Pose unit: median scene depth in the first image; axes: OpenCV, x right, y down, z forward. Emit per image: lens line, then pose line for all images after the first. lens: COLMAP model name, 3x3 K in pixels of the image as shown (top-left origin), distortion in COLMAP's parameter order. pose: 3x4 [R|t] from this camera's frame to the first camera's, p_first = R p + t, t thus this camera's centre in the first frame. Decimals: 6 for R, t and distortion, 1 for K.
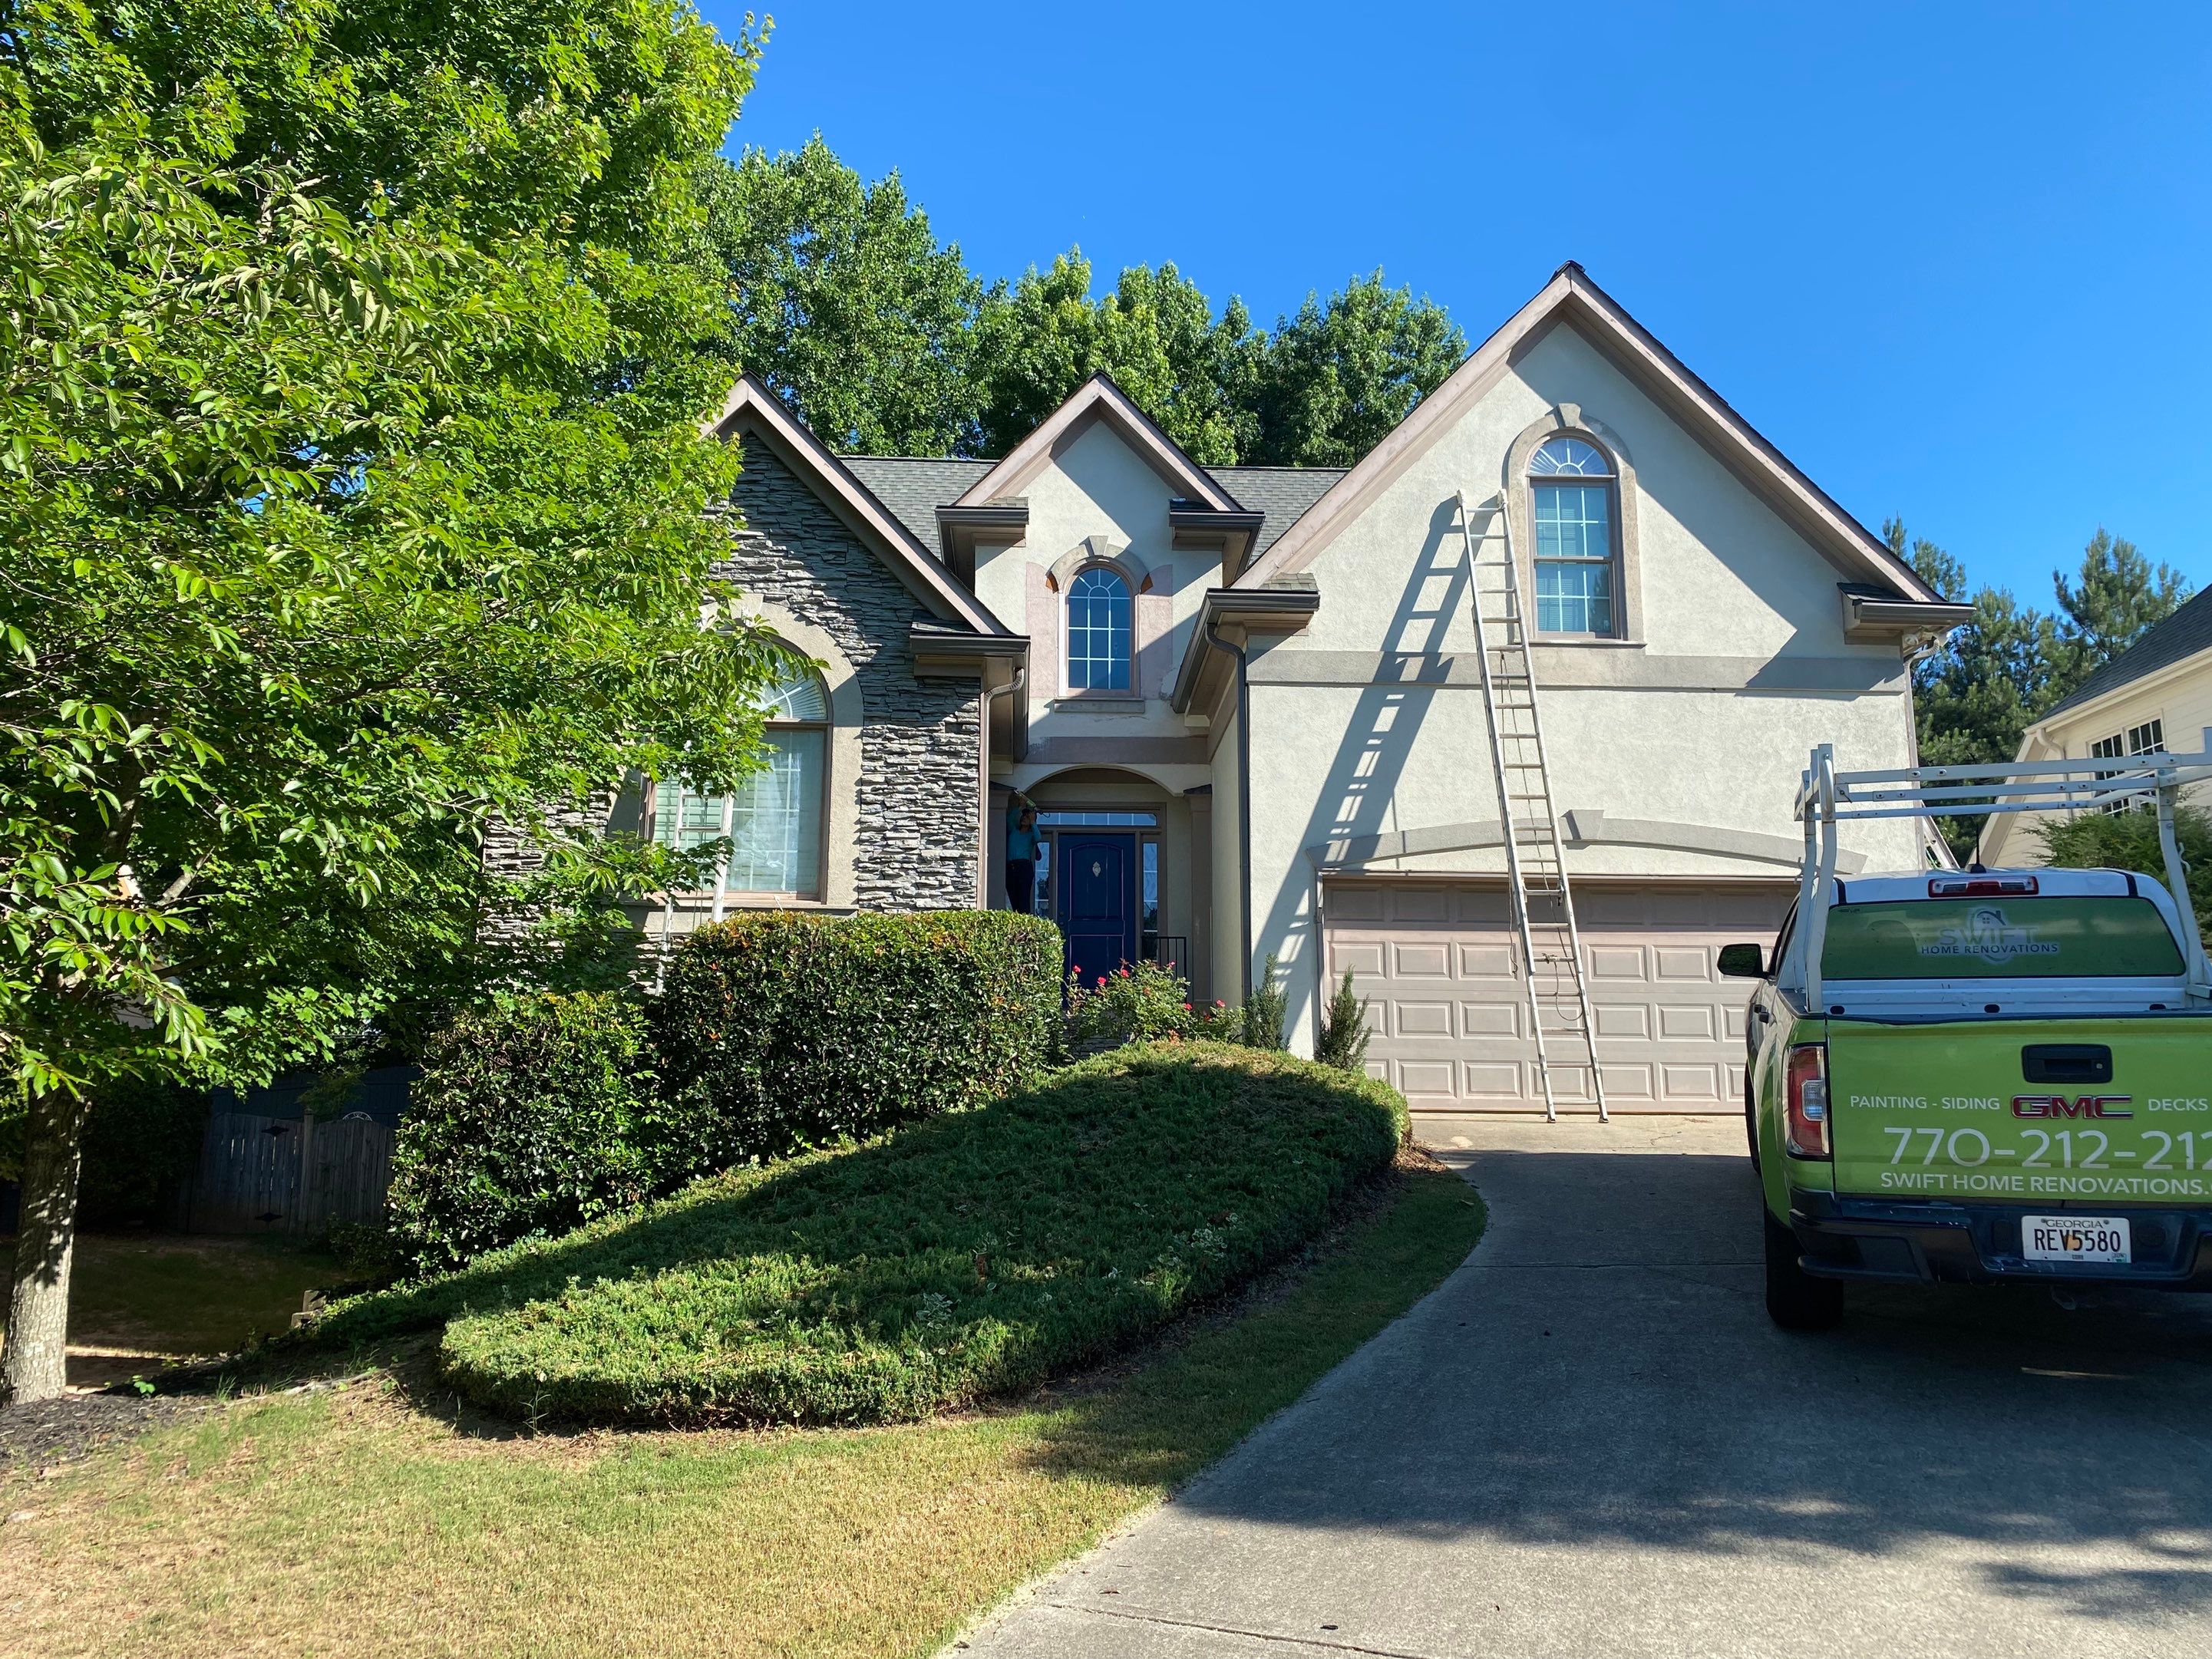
lens RADIAL K [[1663.6, 0, 1106.0], [0, 1663.6, 829.5], [0, 0, 1]] dist [-0.000340, 0.006022]
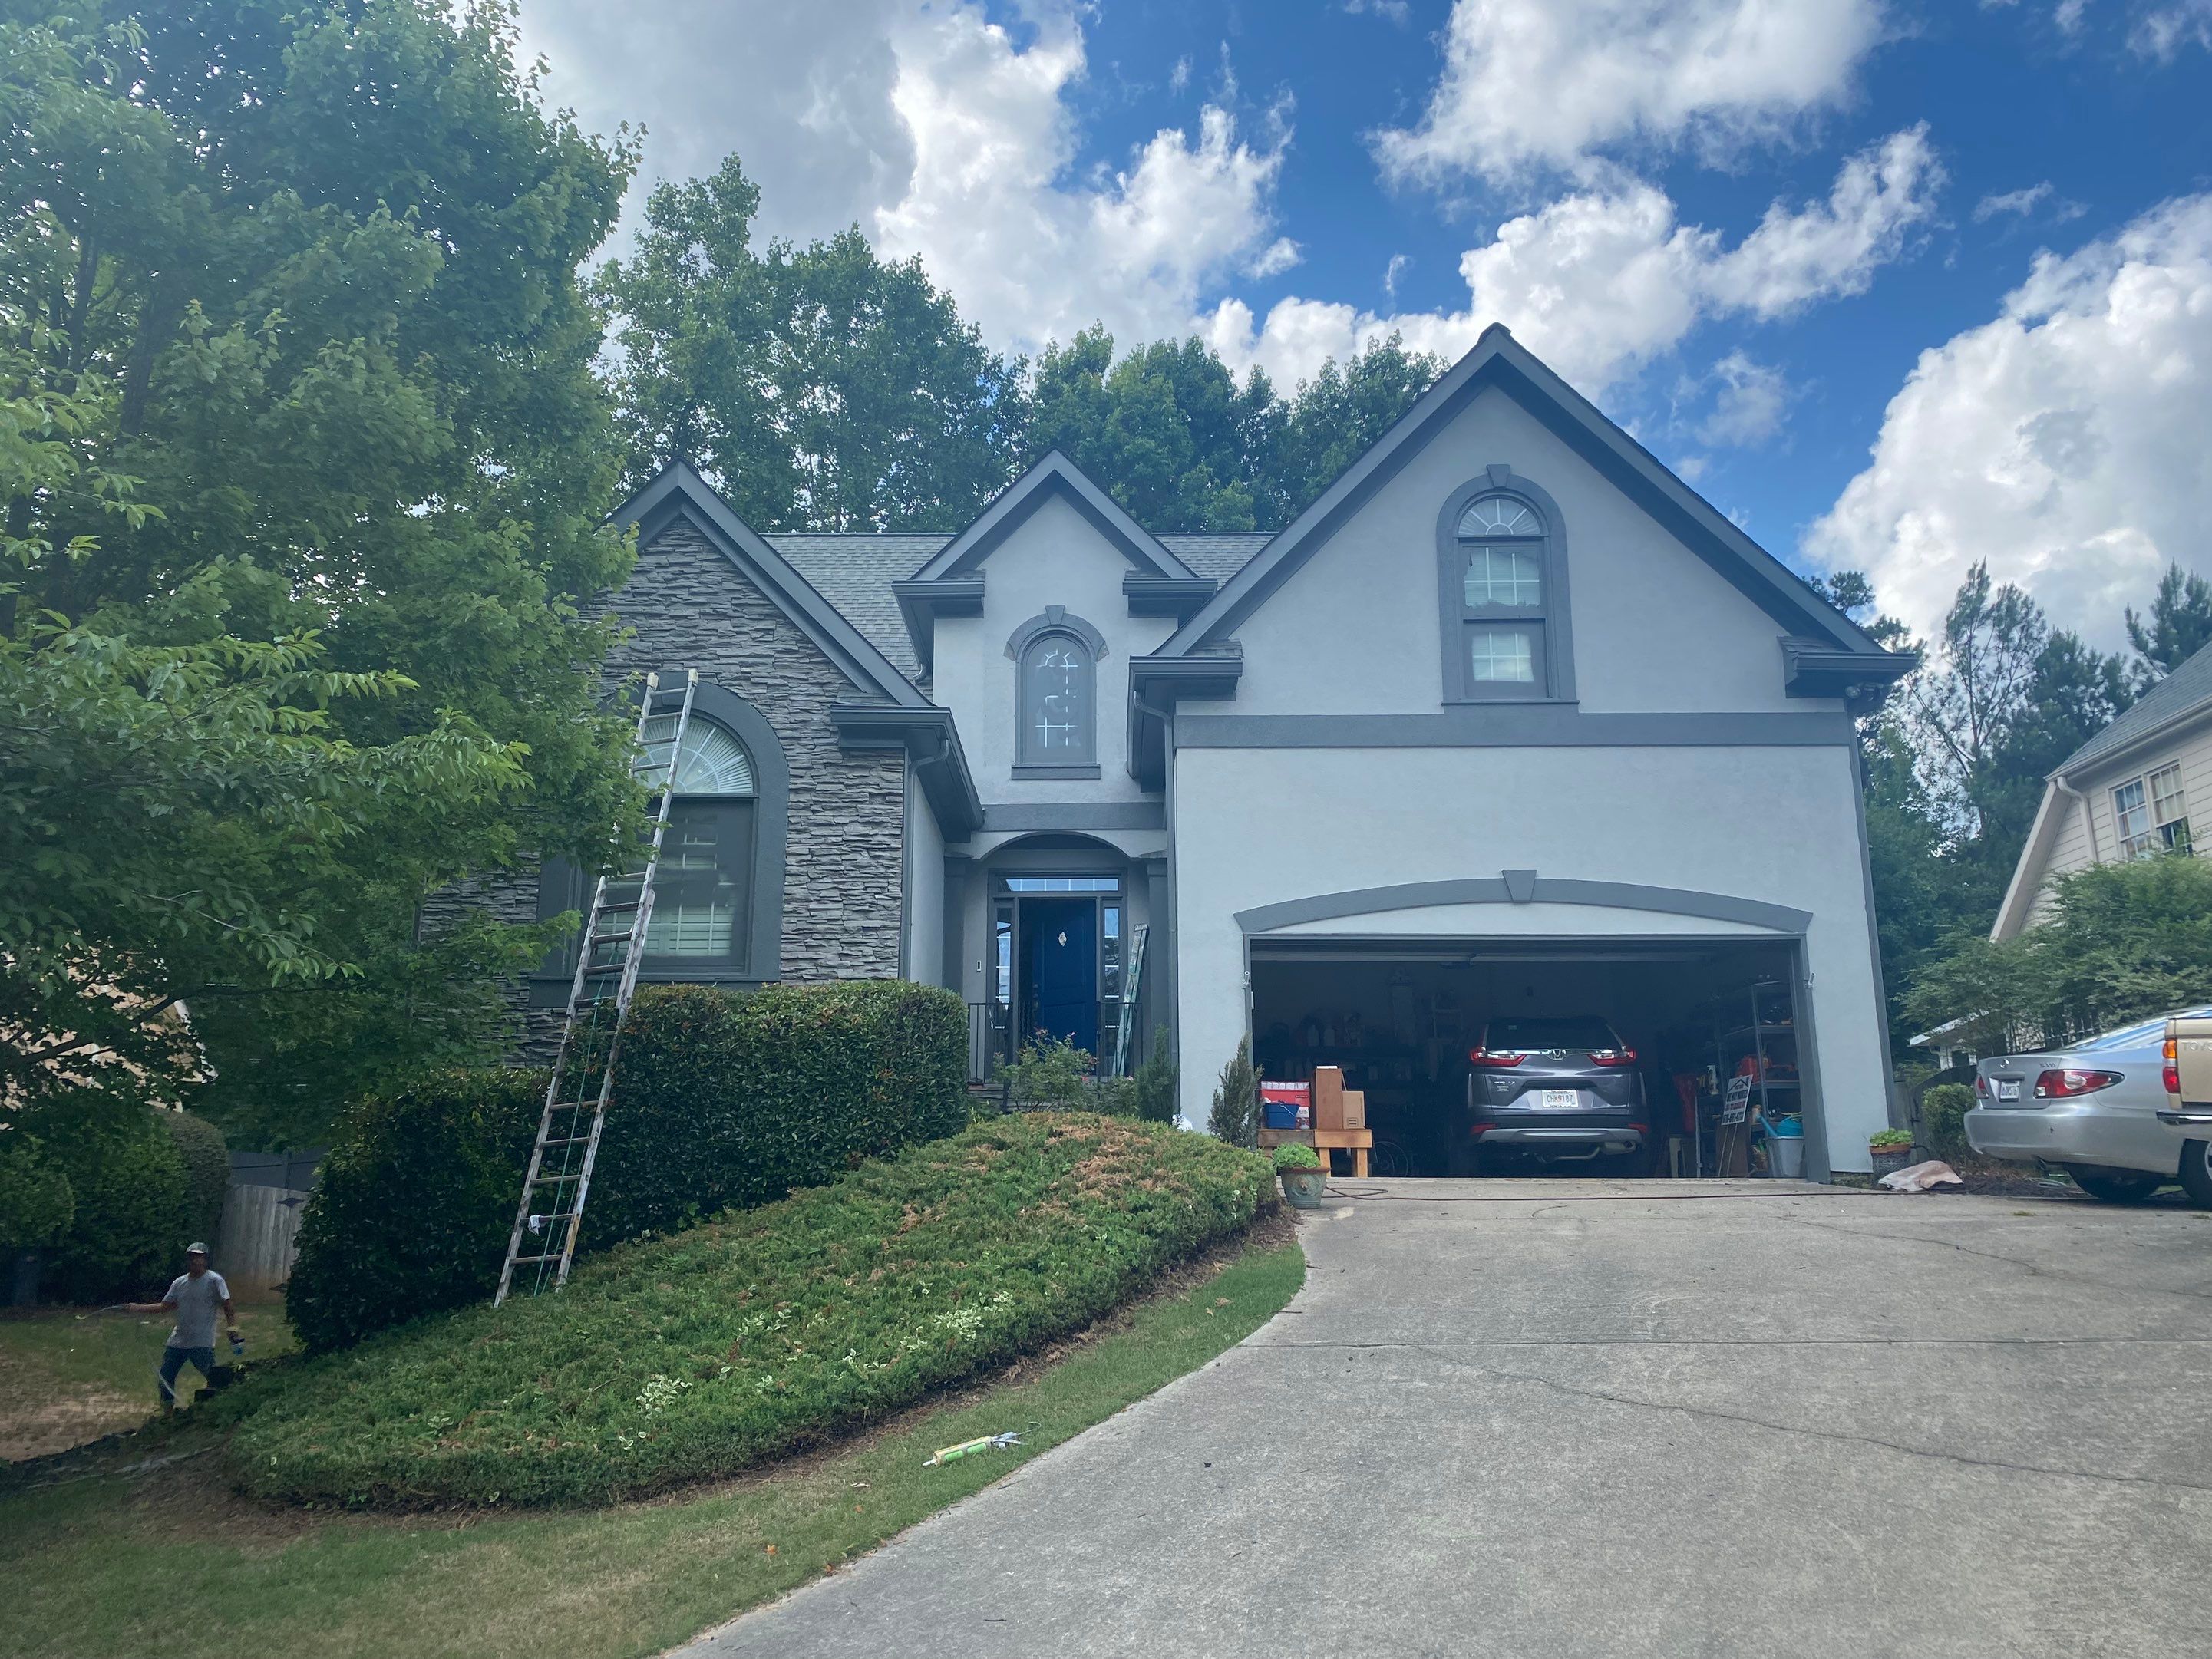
lens RADIAL K [[1663.6, 0, 1106.0], [0, 1663.6, 829.5], [0, 0, 1]] dist [-0.000340, 0.006022]
pose [[0.997403, -0.018294, -0.069661, 0.115132], [0.015749, 0.999195, -0.036906, -0.003081], [0.070280, 0.035713, 0.996888, 0.007031]]
